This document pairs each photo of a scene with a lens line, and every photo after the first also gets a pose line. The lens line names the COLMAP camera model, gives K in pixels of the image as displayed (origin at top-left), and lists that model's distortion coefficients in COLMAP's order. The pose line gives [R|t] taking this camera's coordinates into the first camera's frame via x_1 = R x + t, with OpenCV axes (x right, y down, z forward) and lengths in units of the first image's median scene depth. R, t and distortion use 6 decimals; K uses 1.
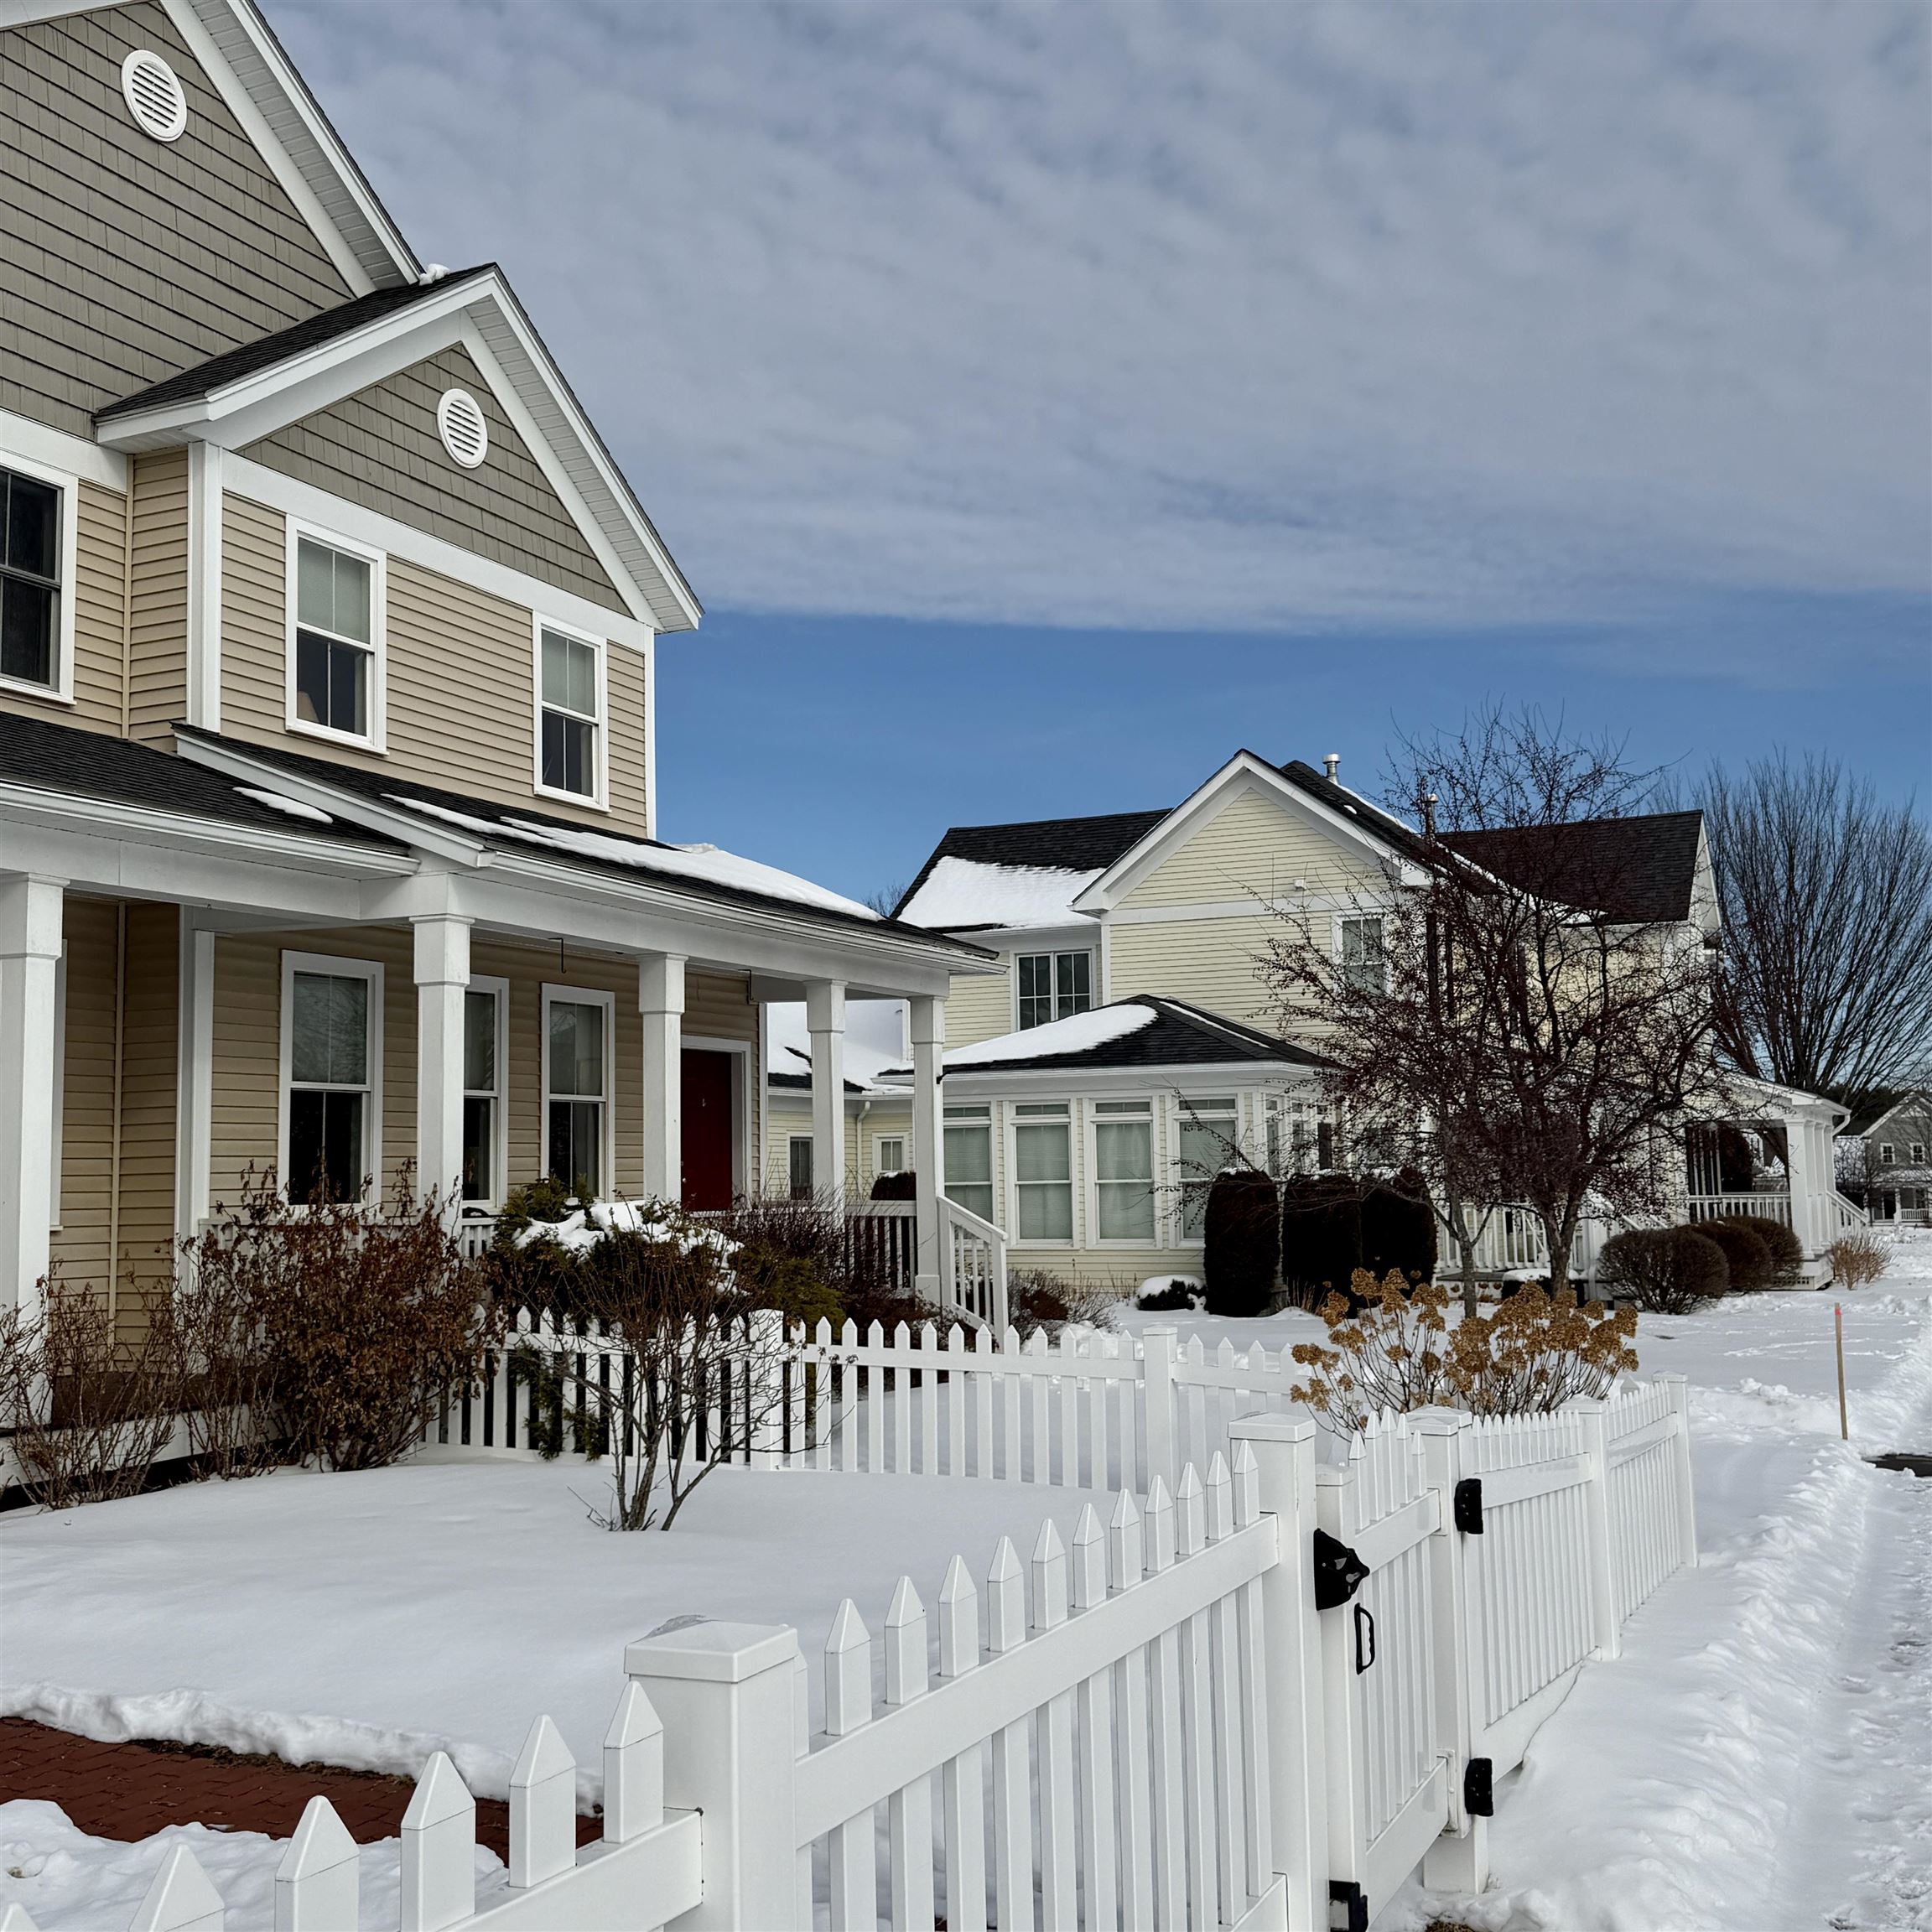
lens RADIAL K [[2189.5, 0, 966.0], [0, 2189.5, 966.0], [0, 0, 1]] dist [0.173687, -0.356416]
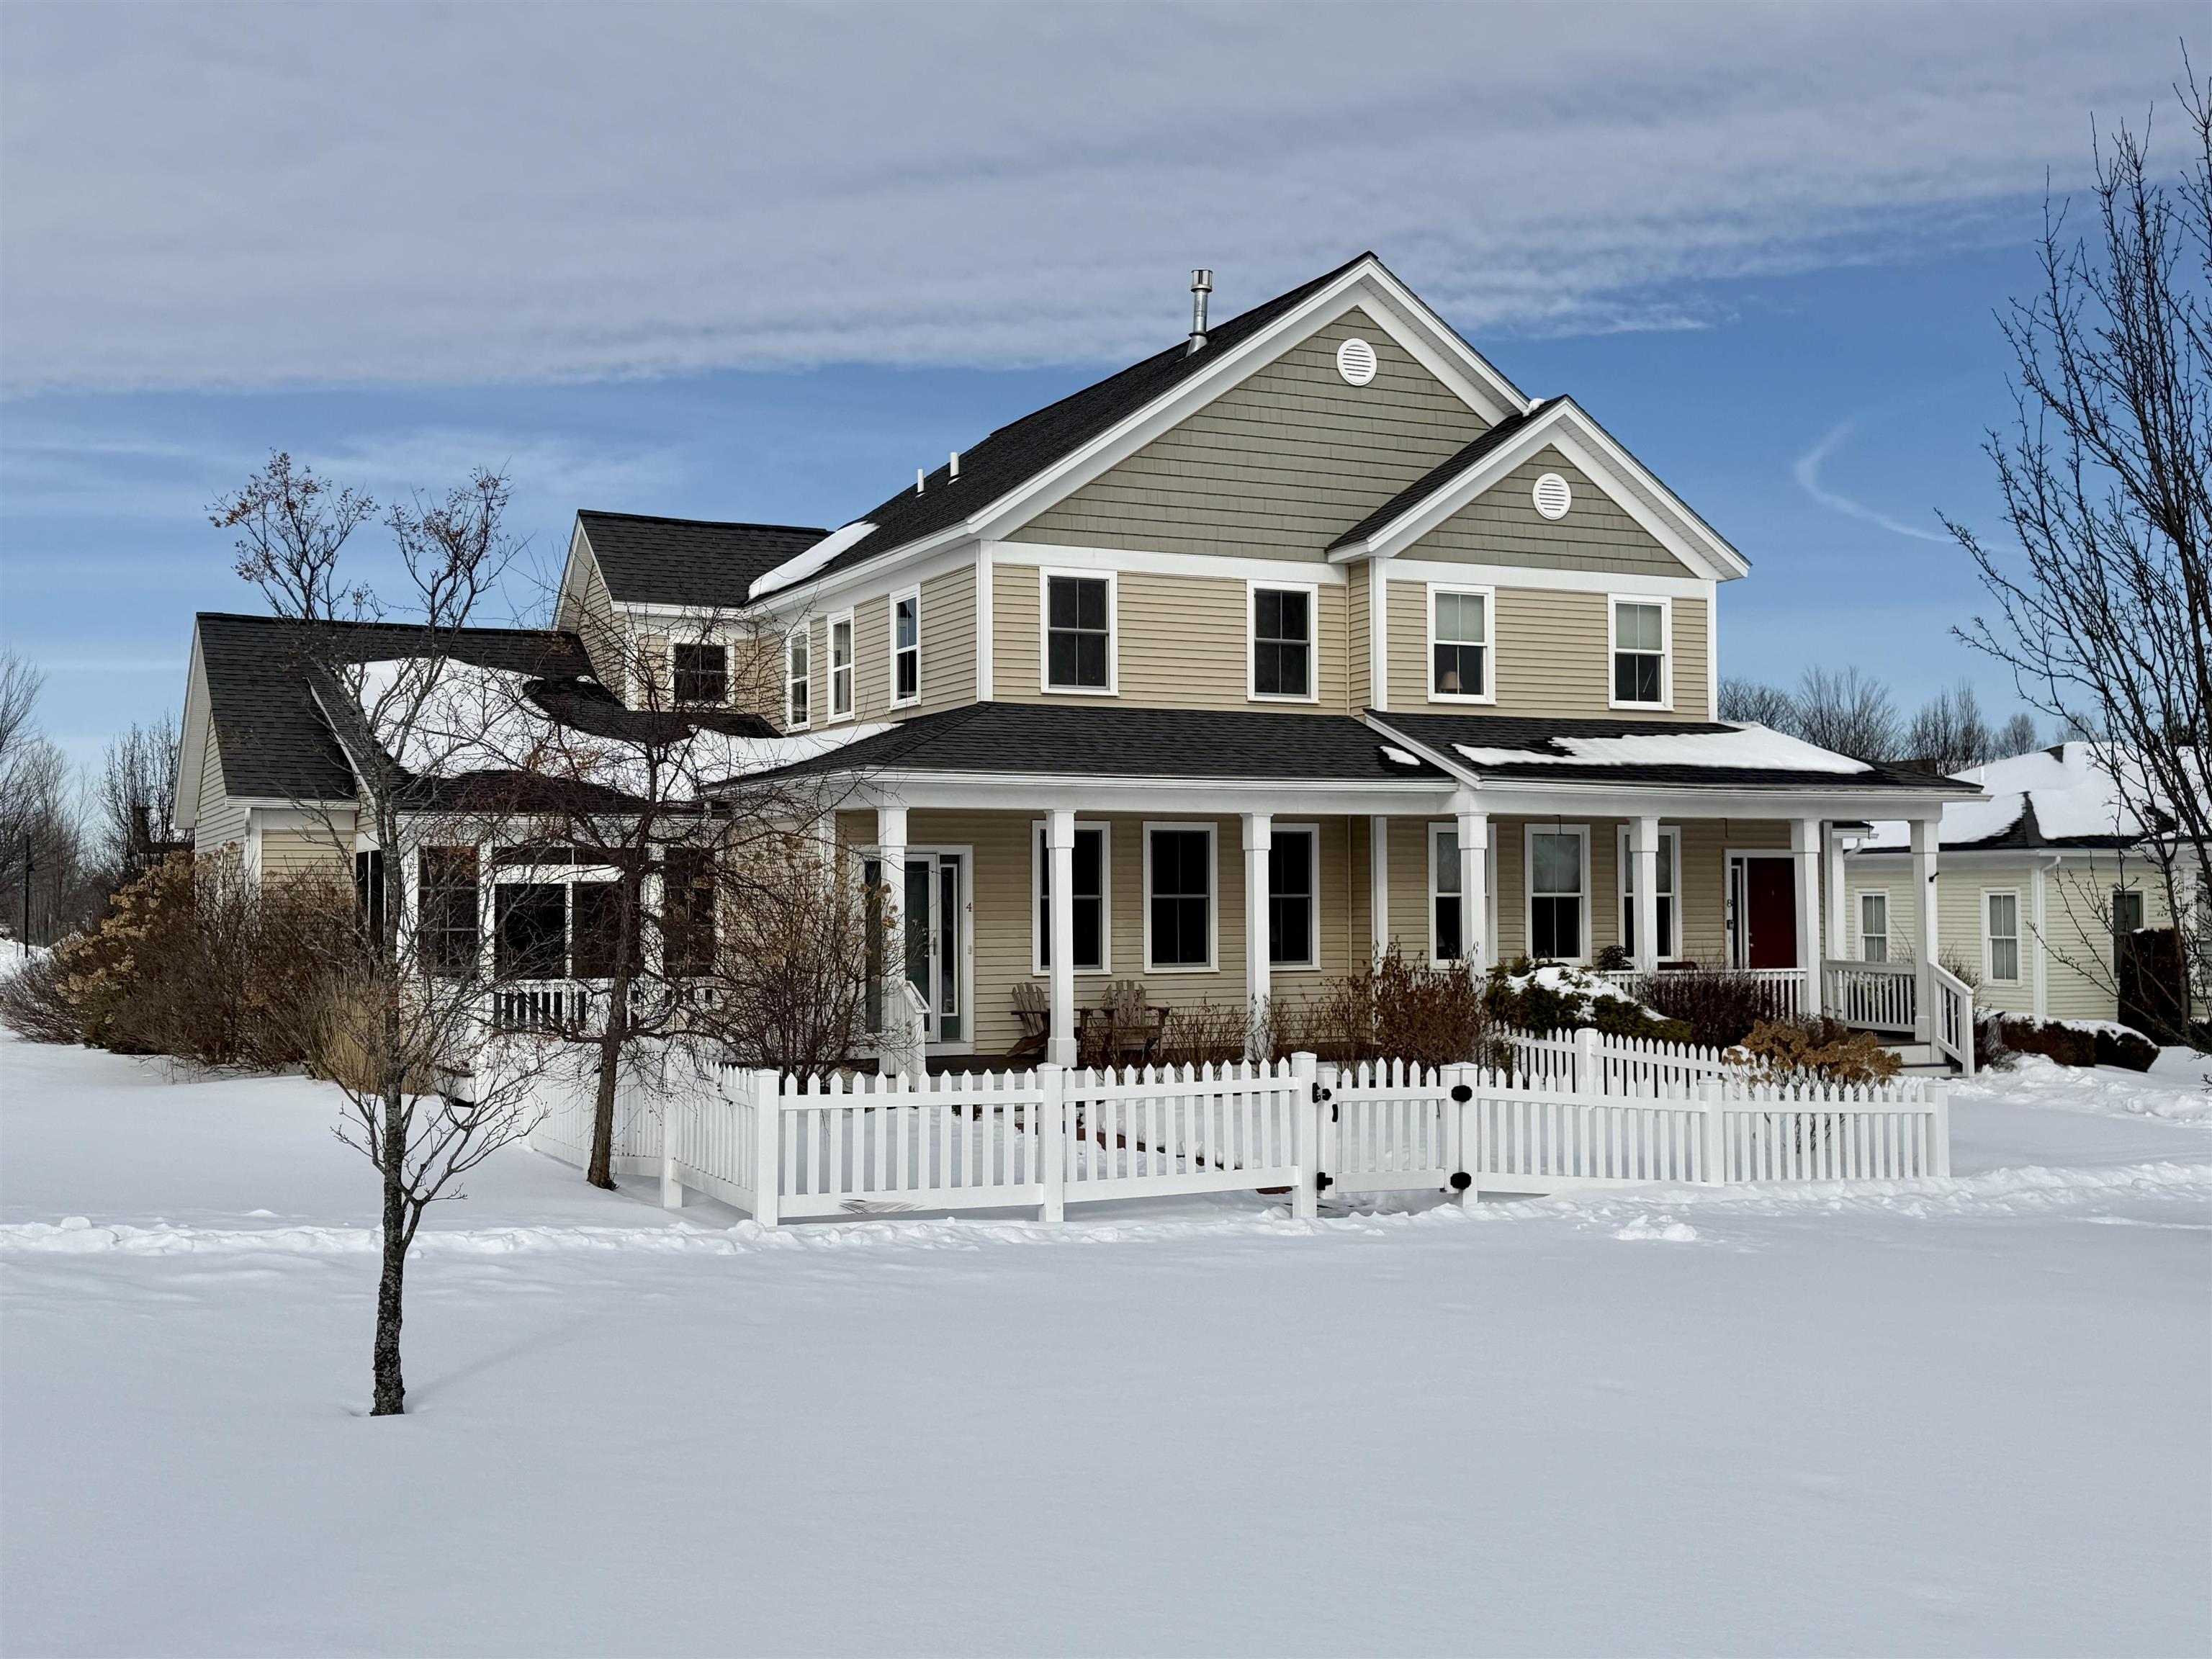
lens RADIAL K [[2304.4, 0, 1106.0], [0, 2304.4, 829.5], [0, 0, 1]] dist [0.196370, -0.412921]
pose [[0.778616, -0.006511, -0.627468, 0.598441], [0.053878, 0.996947, 0.056512, -0.107336], [0.625184, -0.077808, 0.776589, -0.577333]]
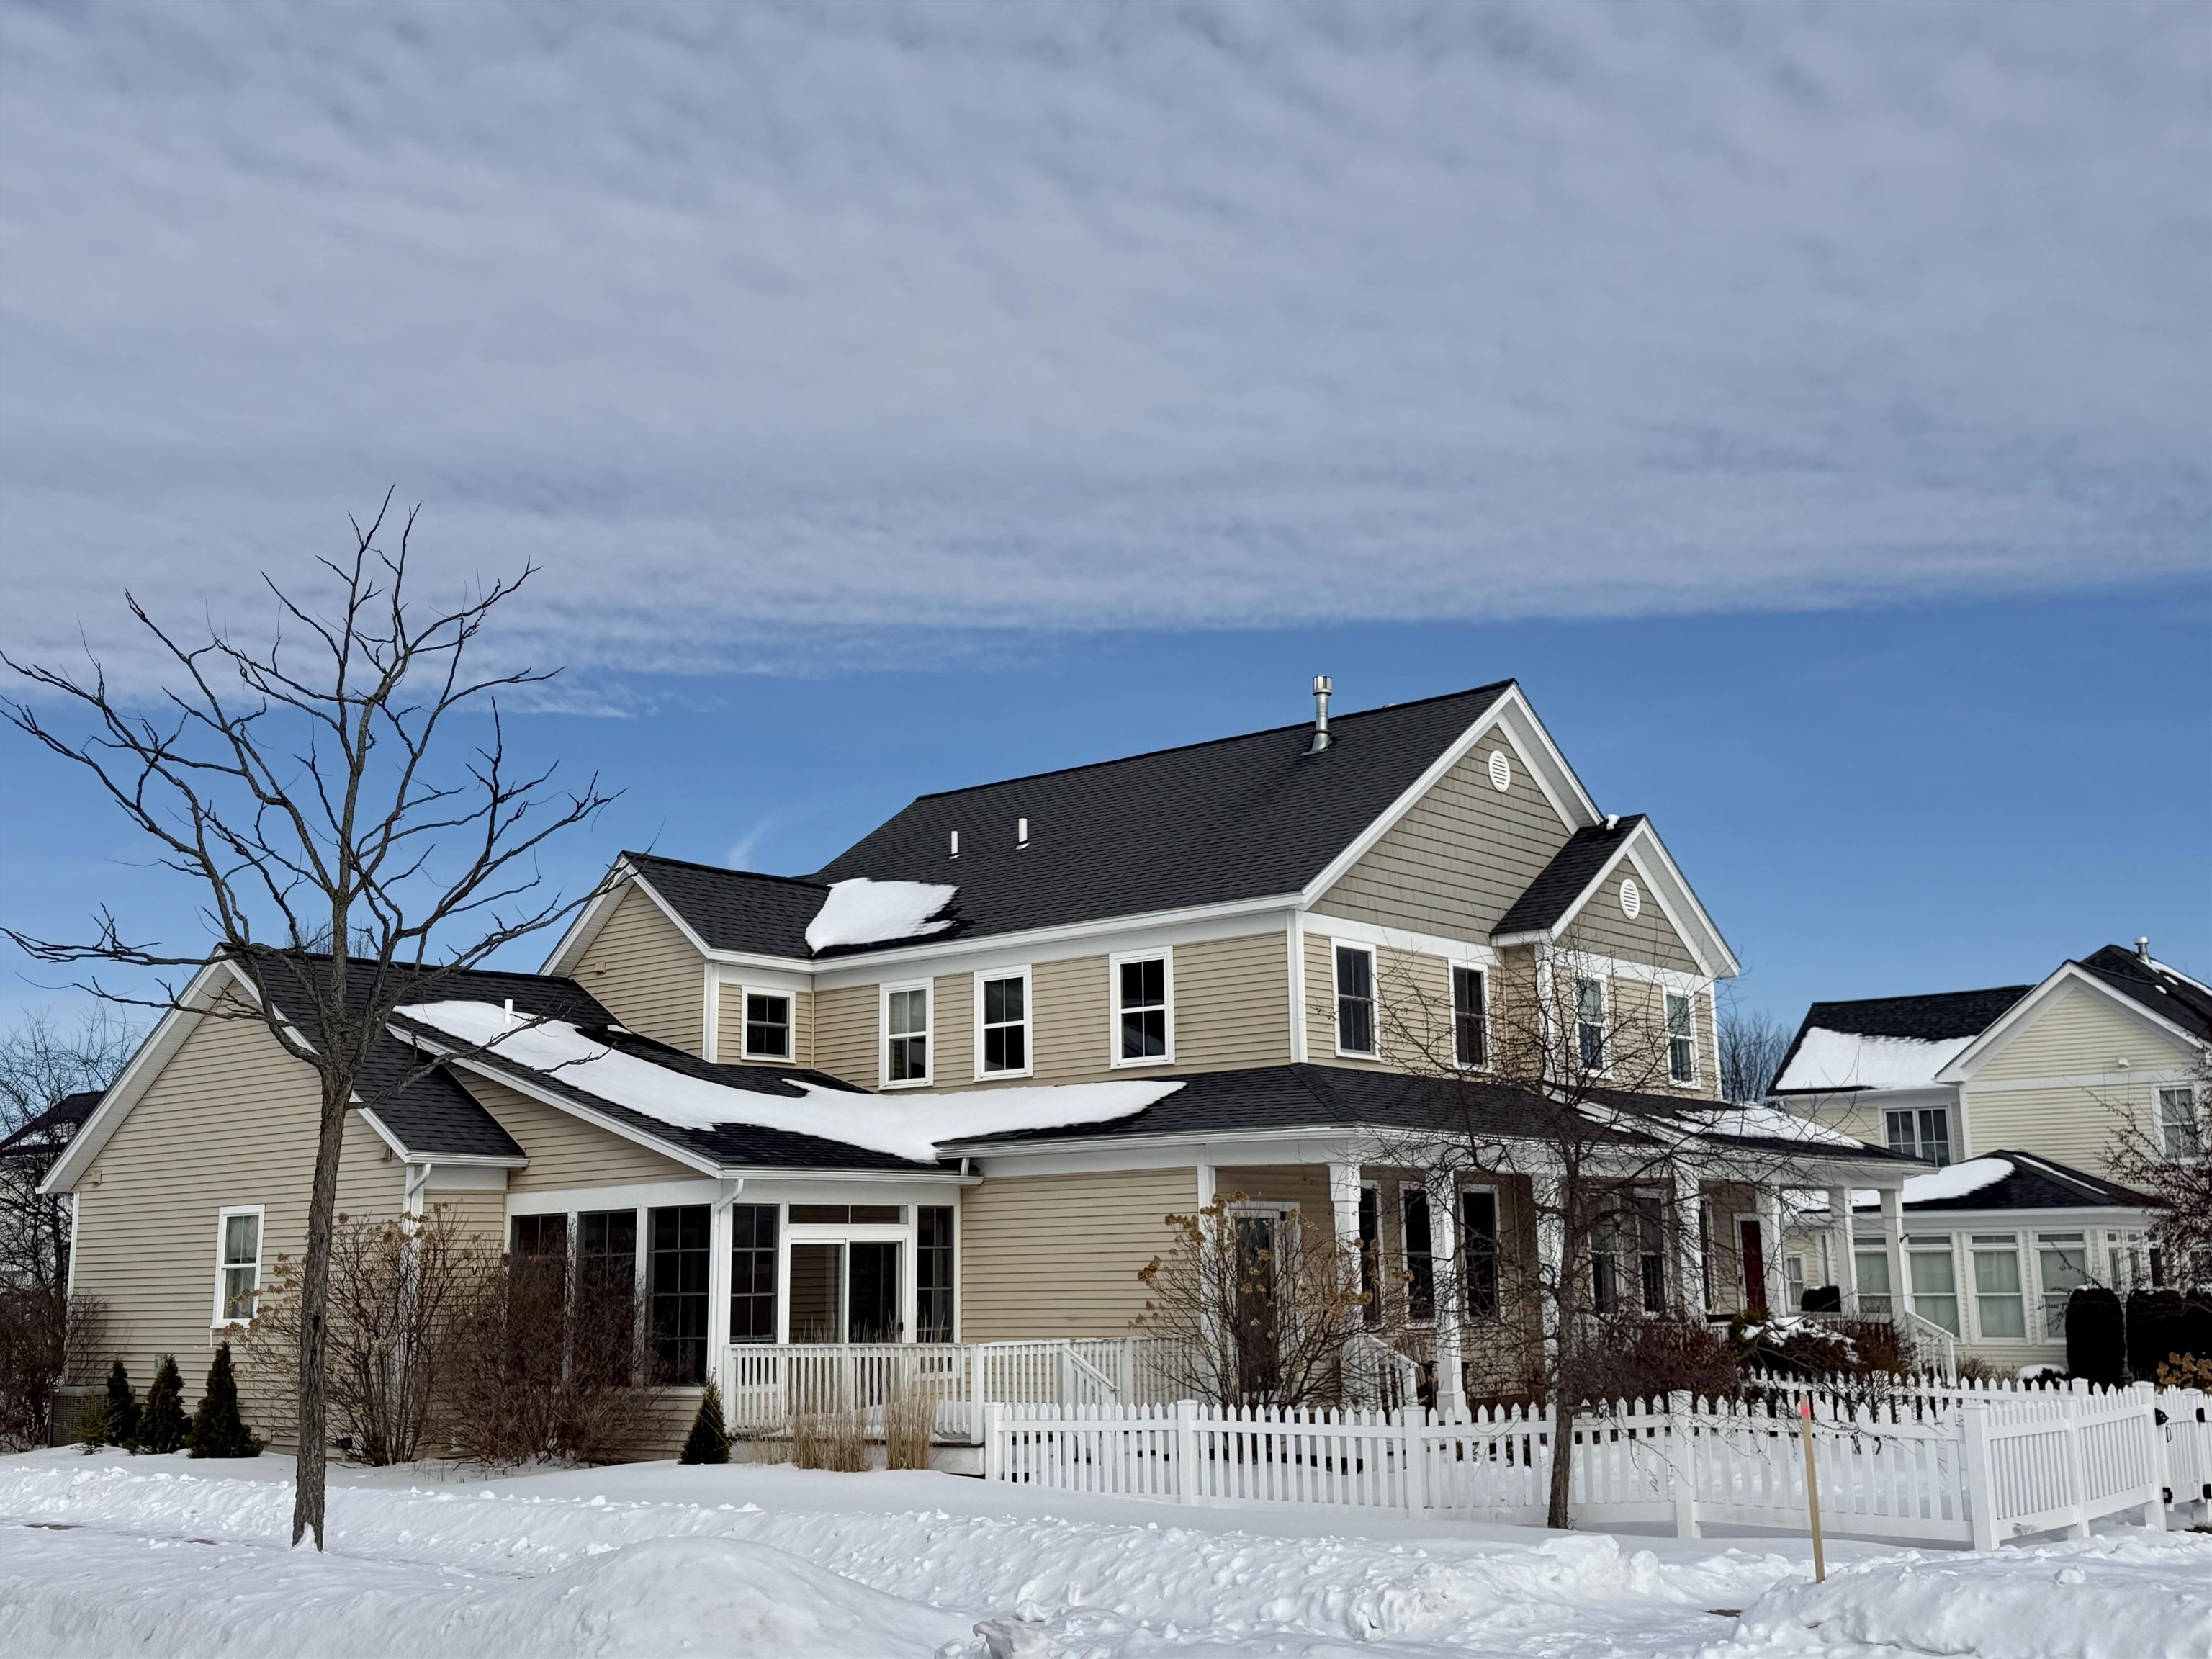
lens RADIAL K [[2304.4, 0, 1106.0], [0, 2304.4, 829.5], [0, 0, 1]] dist [0.196370, -0.412921]
pose [[0.967962, -0.046141, -0.246821, -0.163315], [0.024731, 0.995711, -0.089154, -0.131463], [0.249876, 0.080193, 0.964951, -1.037399]]
